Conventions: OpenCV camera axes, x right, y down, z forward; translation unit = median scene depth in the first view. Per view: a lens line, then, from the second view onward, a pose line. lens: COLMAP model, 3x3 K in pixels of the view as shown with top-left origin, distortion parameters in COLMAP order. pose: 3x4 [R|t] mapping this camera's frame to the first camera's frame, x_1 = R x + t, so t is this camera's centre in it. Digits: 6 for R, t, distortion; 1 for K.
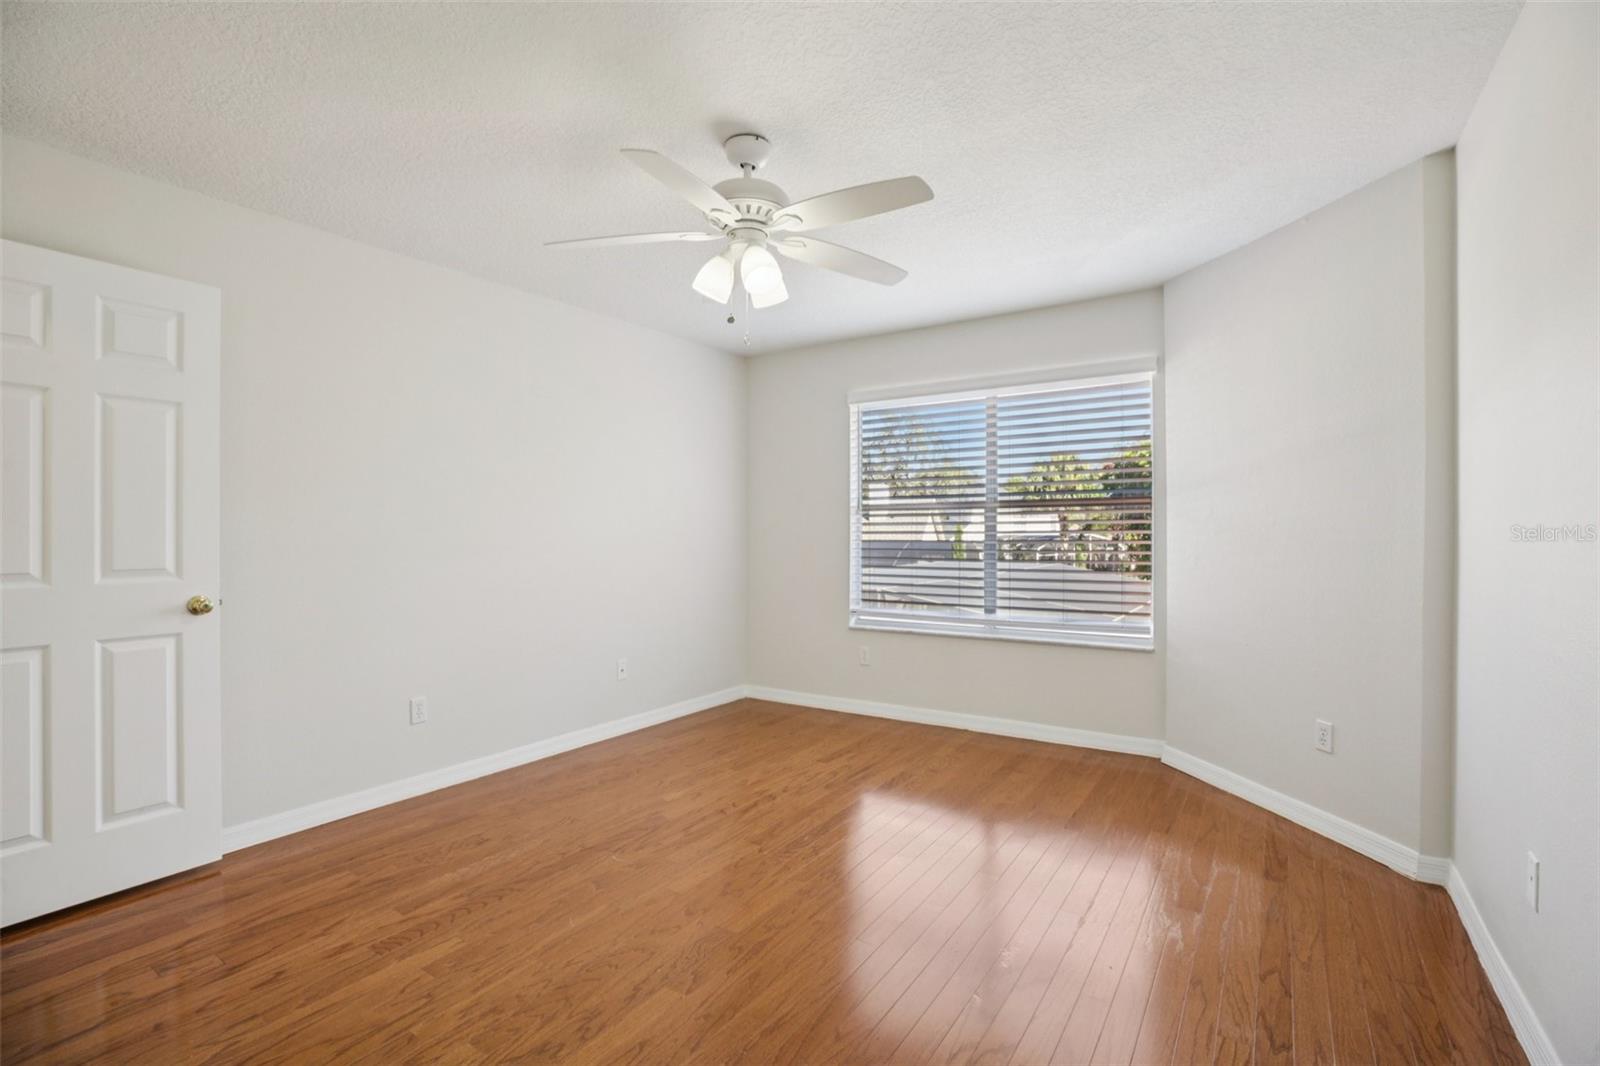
lens RADIAL K [[723.8, 0, 805.1], [0, 723.8, 535.7], [0, 0, 1]] dist [-0.001844, 0.000618]
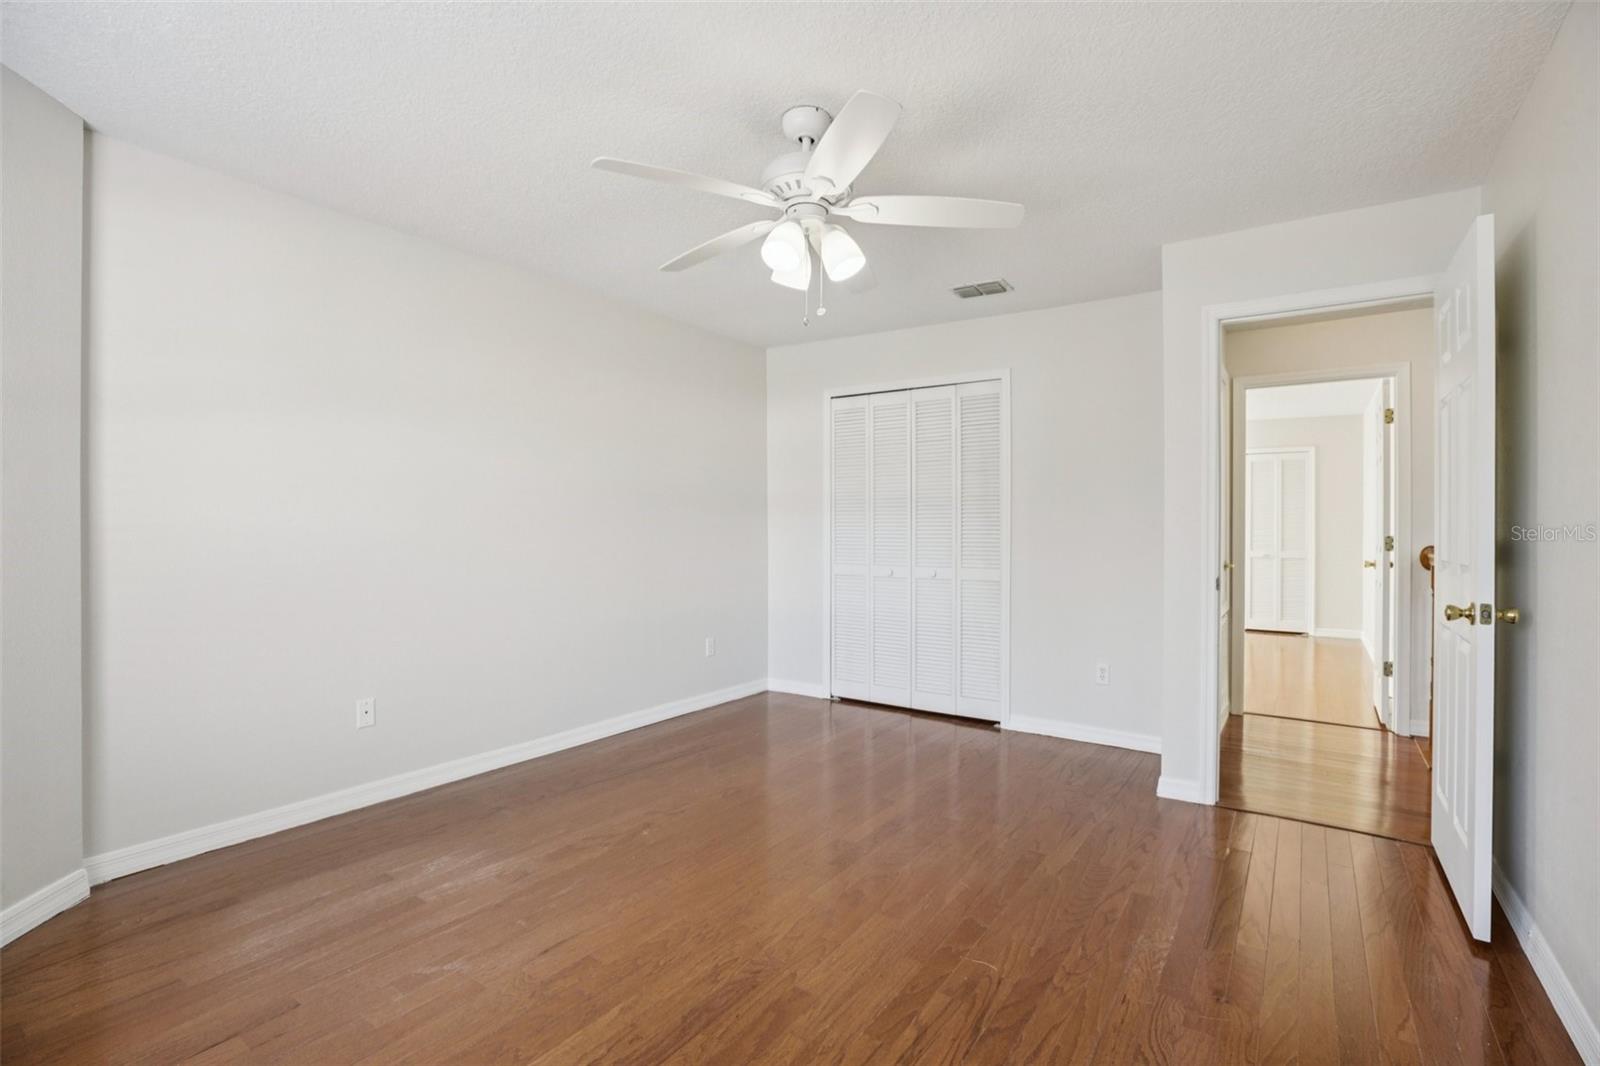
lens RADIAL K [[723.8, 0, 805.1], [0, 723.8, 535.7], [0, 0, 1]] dist [-0.001844, 0.000618]
pose [[-0.999762, 0.000099, 0.021811, -0.099860], [0.000267, 0.999970, 0.007700, 0.004785], [-0.021810, 0.007704, -0.999732, 1.918209]]
